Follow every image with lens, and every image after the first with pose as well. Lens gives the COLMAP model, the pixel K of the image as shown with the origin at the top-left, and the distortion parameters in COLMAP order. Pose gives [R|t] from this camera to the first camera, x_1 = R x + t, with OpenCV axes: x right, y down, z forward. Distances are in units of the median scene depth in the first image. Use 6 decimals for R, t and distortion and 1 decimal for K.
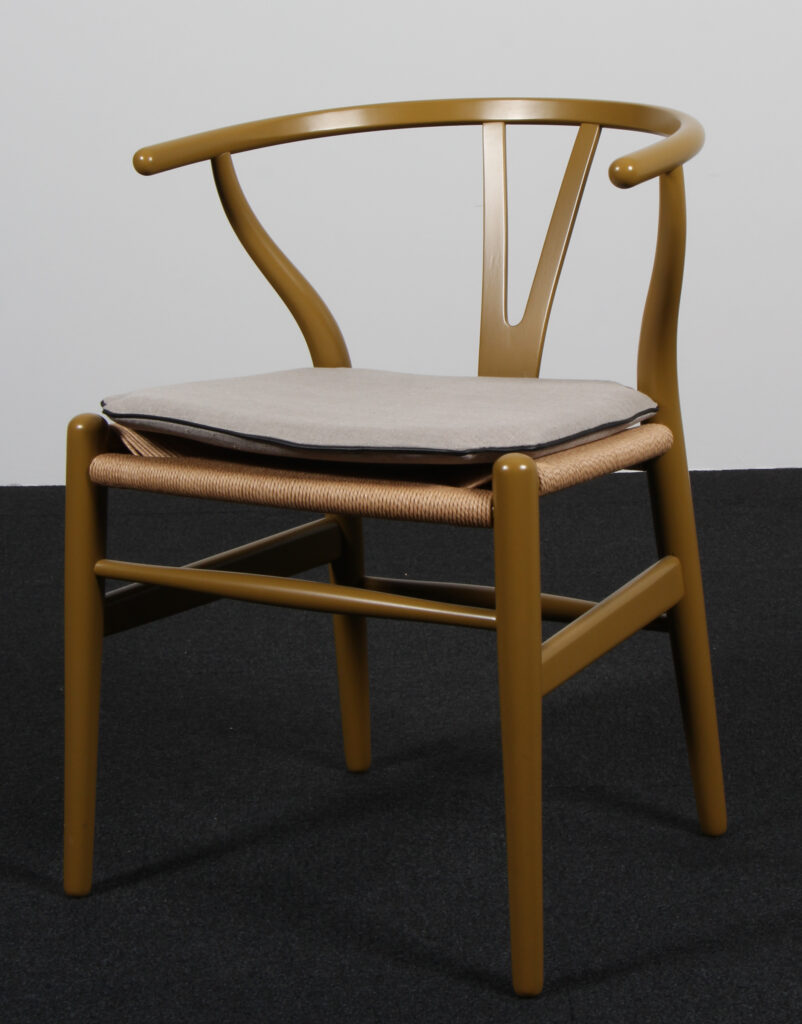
lens RADIAL K [[2372.7, 0, 399.0], [0, 2372.7, 376.5], [0, 0, 1]] dist [0.066051, 0.083584]
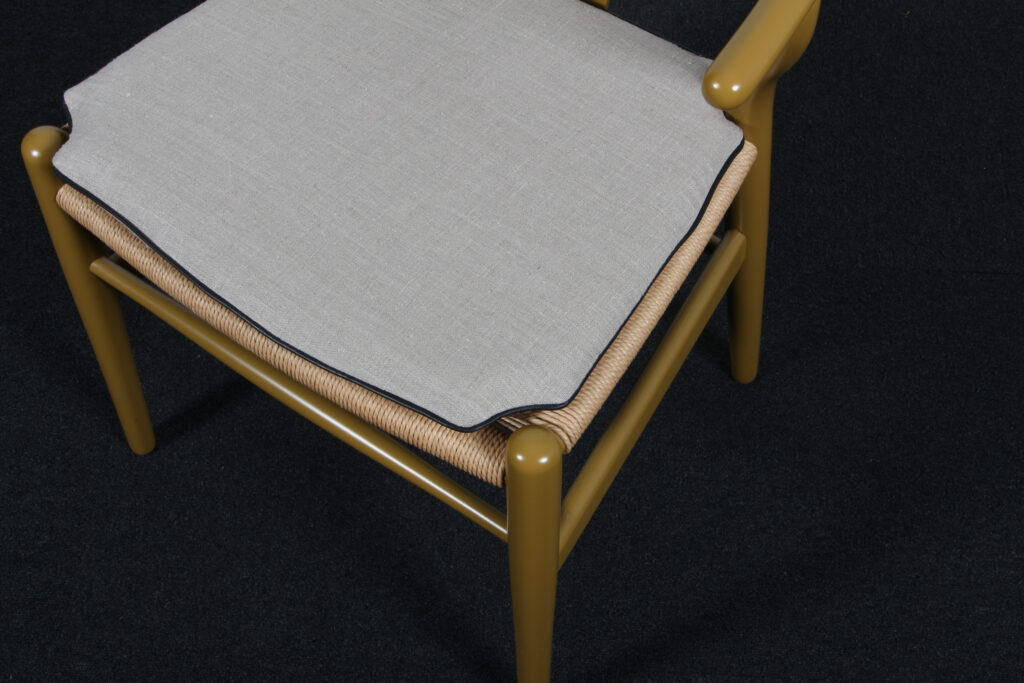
lens RADIAL K [[1393.5, 0, 512.0], [0, 1393.5, 341.5], [0, 0, 1]] dist [-0.031210, 0.493076]
pose [[0.998429, 0.052881, -0.018550, 0.045468], [-0.022836, 0.686203, 0.727052, -0.306290], [0.051176, -0.725486, 0.686332, 0.662641]]
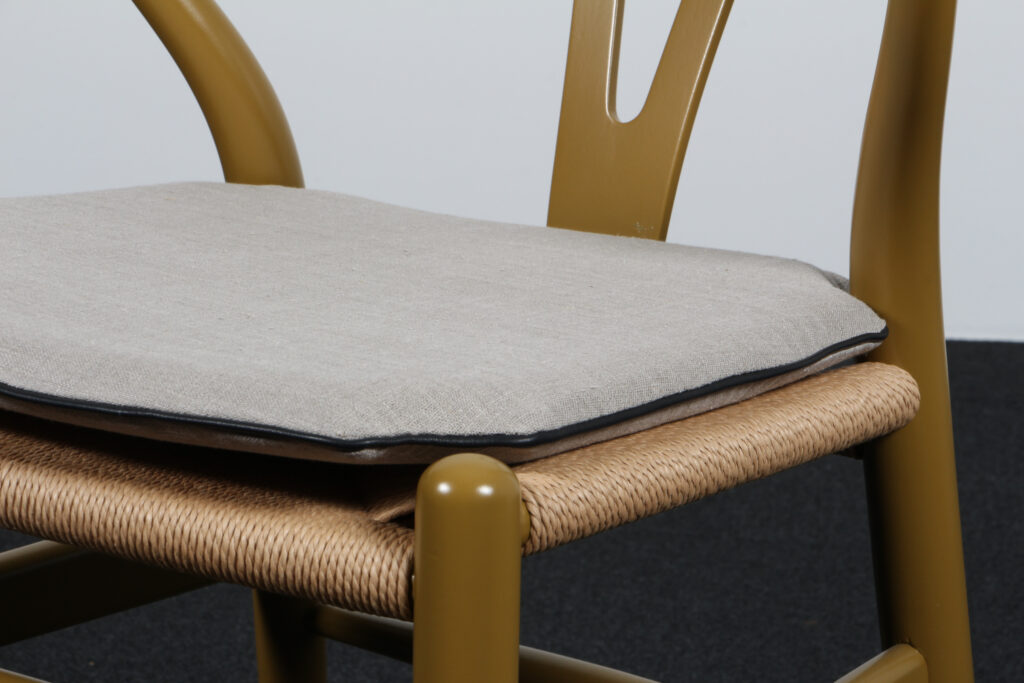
lens RADIAL K [[3237.5, 0, 512.0], [0, 3237.5, 341.5], [0, 0, 1]] dist [0.662042, 0.173153]
pose [[0.993754, 0.065109, -0.090626, 0.101516], [-0.058033, 0.995213, 0.078636, -0.032486], [0.095312, -0.072886, 0.992776, 0.394855]]
